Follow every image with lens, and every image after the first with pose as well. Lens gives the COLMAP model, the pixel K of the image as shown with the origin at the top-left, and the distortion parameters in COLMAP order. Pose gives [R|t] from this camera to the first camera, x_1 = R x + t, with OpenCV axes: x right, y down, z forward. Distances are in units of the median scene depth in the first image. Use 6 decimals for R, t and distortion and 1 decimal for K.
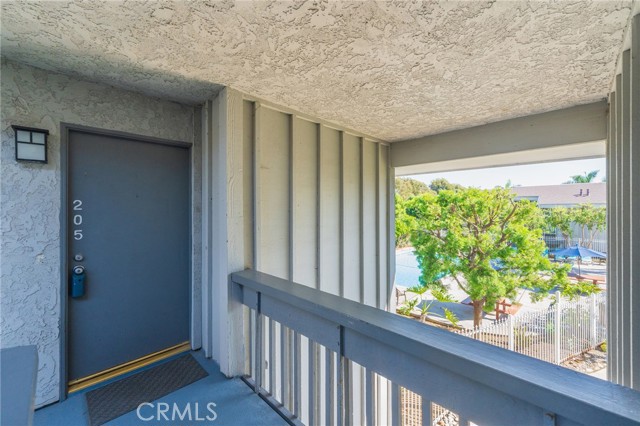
lens RADIAL K [[264.1, 0, 320.9], [0, 264.1, 201.6], [0, 0, 1]] dist [-0.000454, 0.000054]
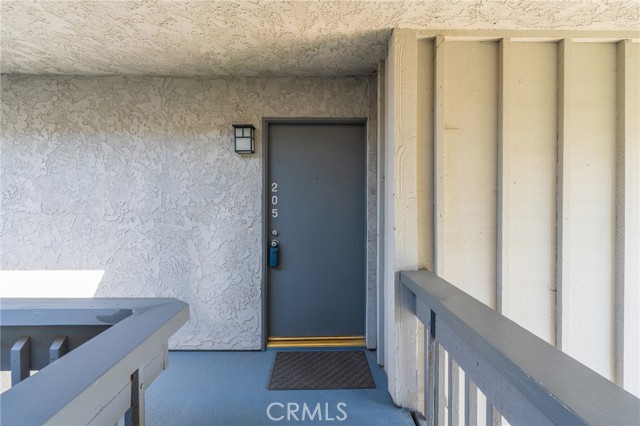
lens RADIAL K [[264.1, 0, 320.9], [0, 264.1, 201.6], [0, 0, 1]] dist [-0.000454, 0.000054]
pose [[0.713349, 0.004340, -0.700796, 0.032496], [0.012642, 0.999738, 0.019060, 0.053542], [0.700695, -0.022455, 0.713107, 0.304873]]
